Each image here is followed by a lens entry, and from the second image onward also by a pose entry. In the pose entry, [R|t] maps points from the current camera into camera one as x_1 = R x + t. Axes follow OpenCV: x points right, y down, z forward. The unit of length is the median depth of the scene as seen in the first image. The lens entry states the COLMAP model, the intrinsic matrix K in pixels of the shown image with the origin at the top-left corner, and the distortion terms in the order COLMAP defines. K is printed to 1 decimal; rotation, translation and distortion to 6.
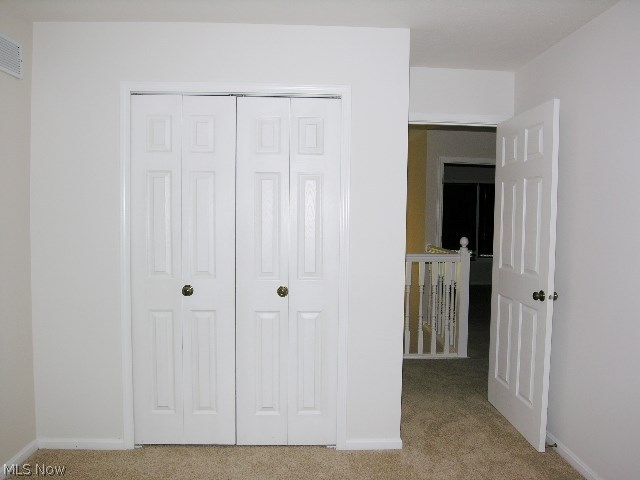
lens RADIAL K [[483.0, 0, 320.5], [0, 483.0, 250.4], [0, 0, 1]] dist [-0.044487, -0.001784]
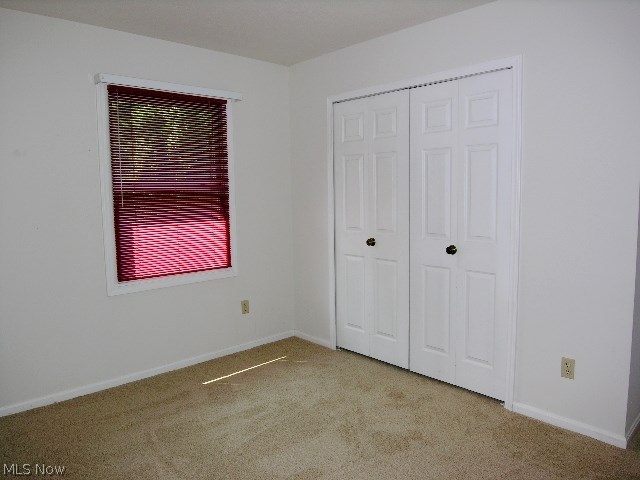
lens RADIAL K [[482.4, 0, 320.0], [0, 482.4, 240.0], [0, 0, 1]] dist [-0.038674, 0.001765]
pose [[0.634209, 0.054664, -0.771227, 0.621587], [-0.026467, 0.998448, 0.049004, 0.012857], [0.772709, -0.010667, 0.634671, 0.032830]]
